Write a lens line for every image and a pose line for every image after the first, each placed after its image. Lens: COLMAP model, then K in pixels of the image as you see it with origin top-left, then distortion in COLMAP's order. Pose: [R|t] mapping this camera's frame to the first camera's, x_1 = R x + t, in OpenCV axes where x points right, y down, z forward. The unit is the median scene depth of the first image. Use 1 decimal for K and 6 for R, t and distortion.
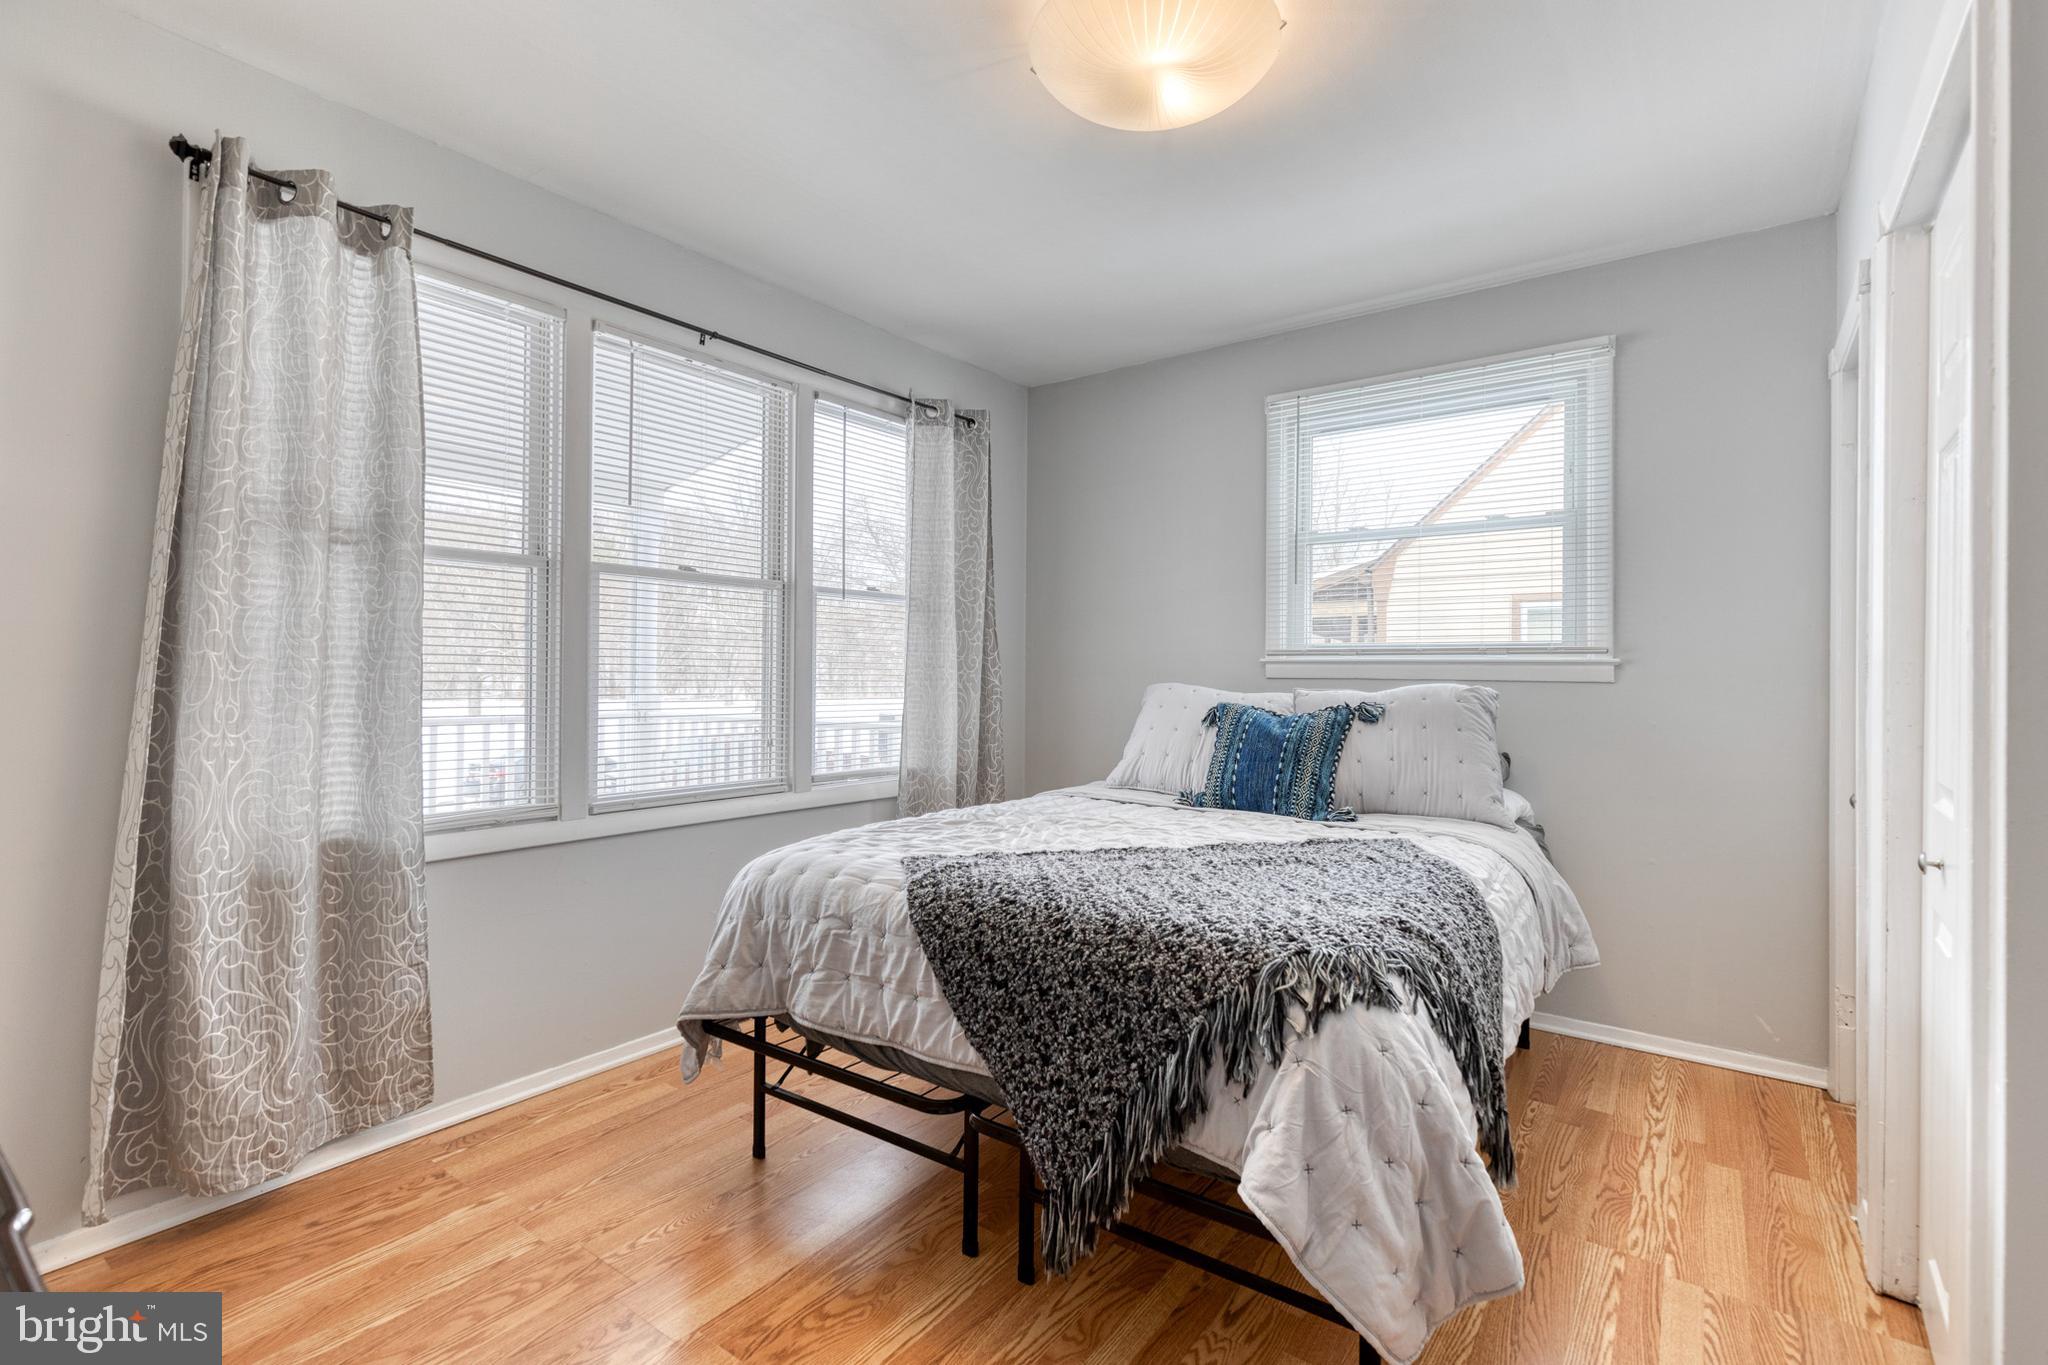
lens RADIAL K [[925.8, 0, 1027.7], [0, 925.8, 678.5], [0, 0, 1]] dist [0.008501, -0.001708]
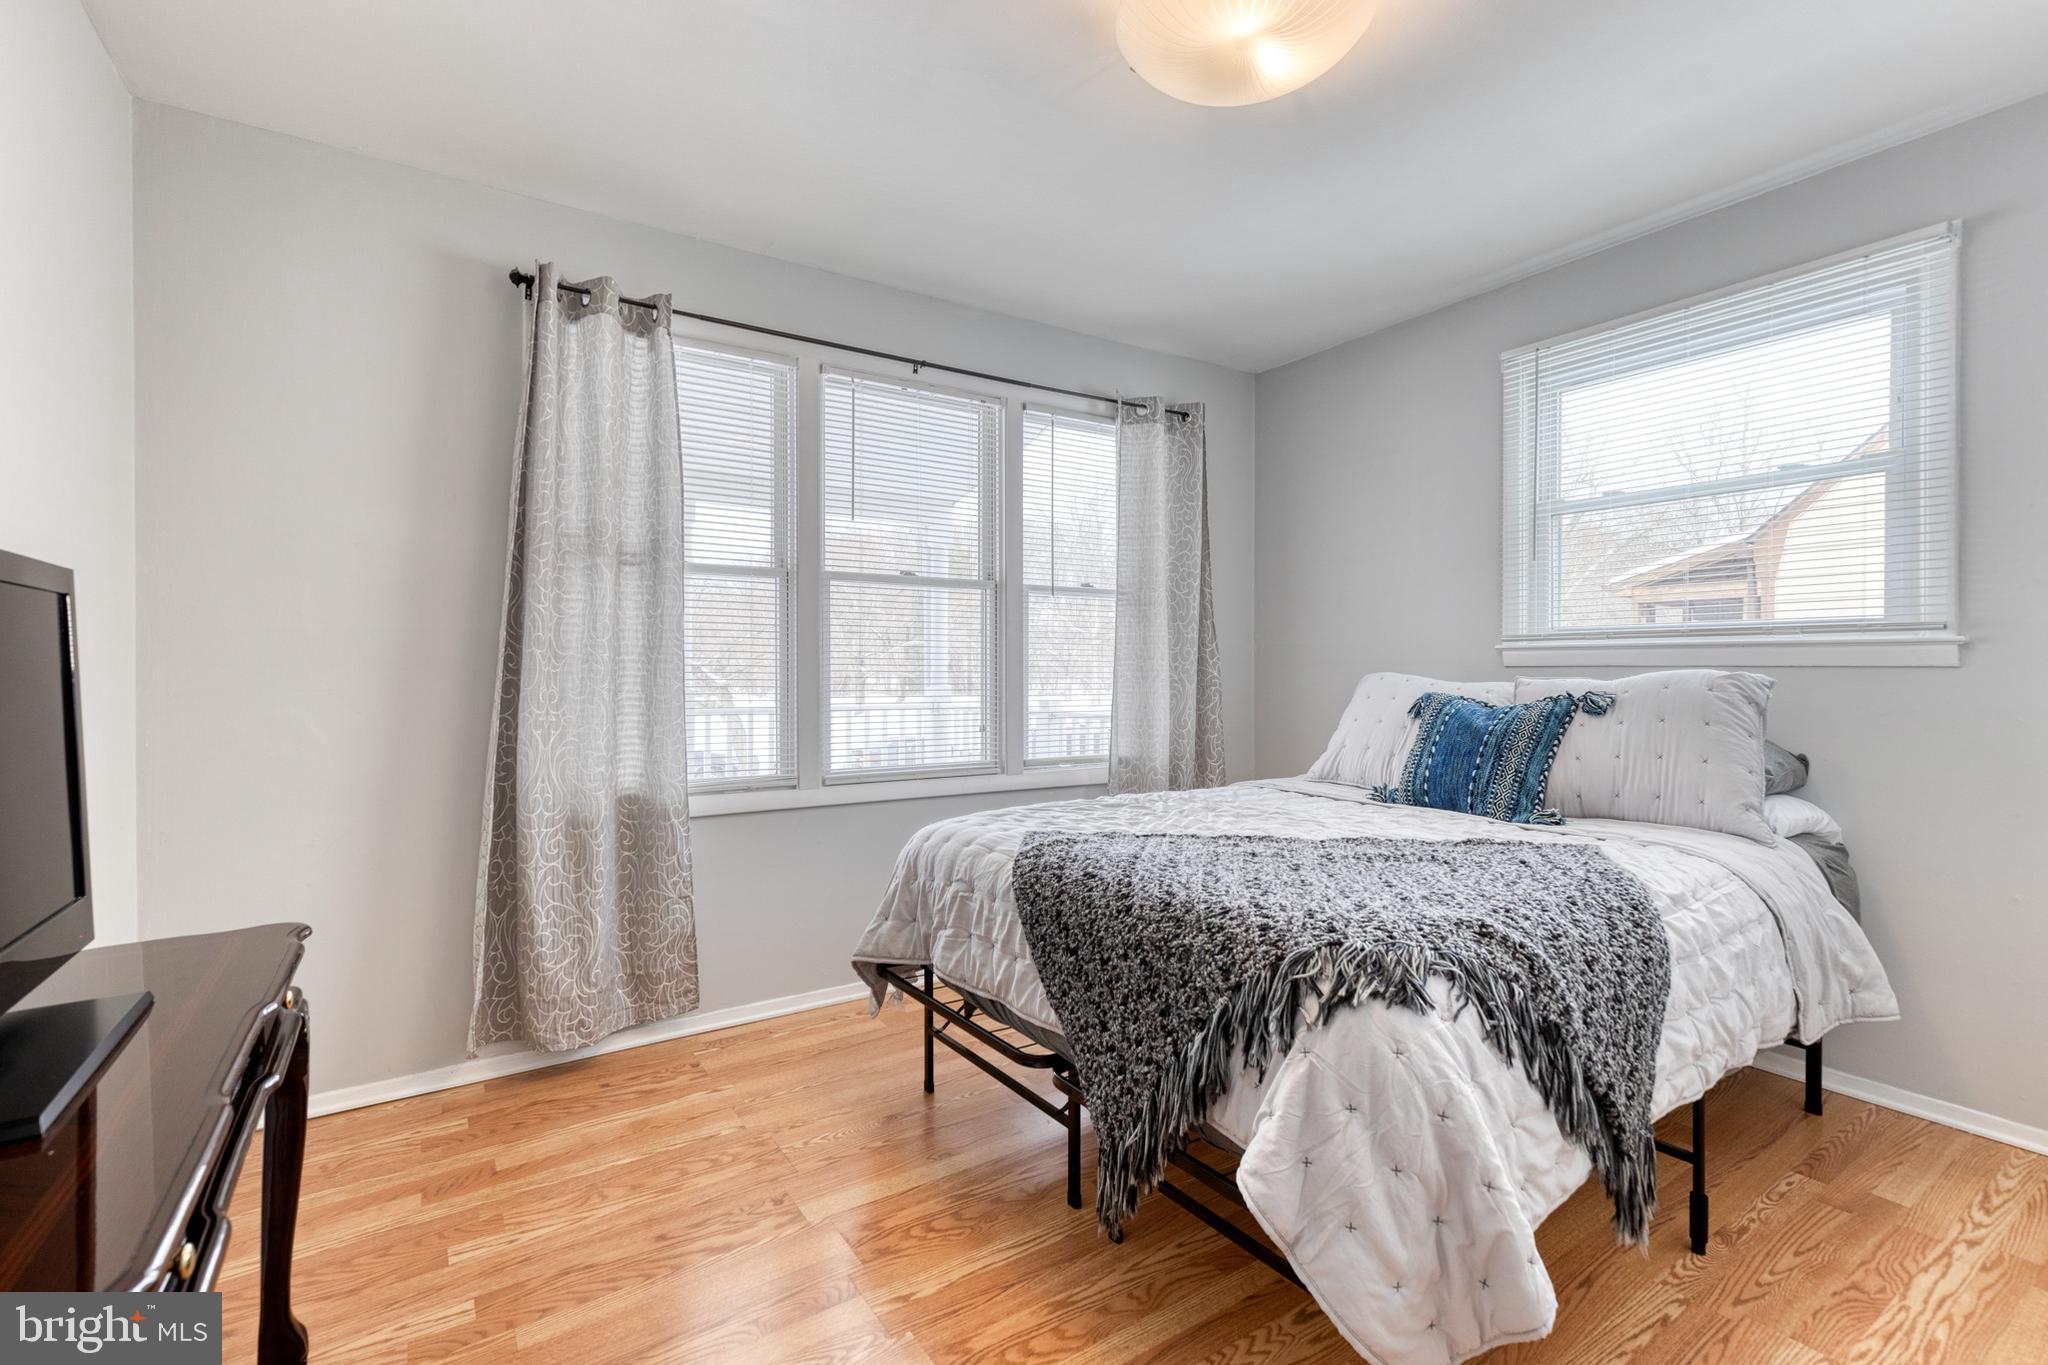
lens RADIAL K [[925.8, 0, 1068.0], [0, 925.8, 689.9], [0, 0, 1]] dist [0.008501, -0.001708]
pose [[0.937522, -0.000388, -0.347925, 0.275759], [0.004868, 0.999916, 0.012002, 0.014877], [0.347891, -0.012946, 0.937446, 0.007034]]
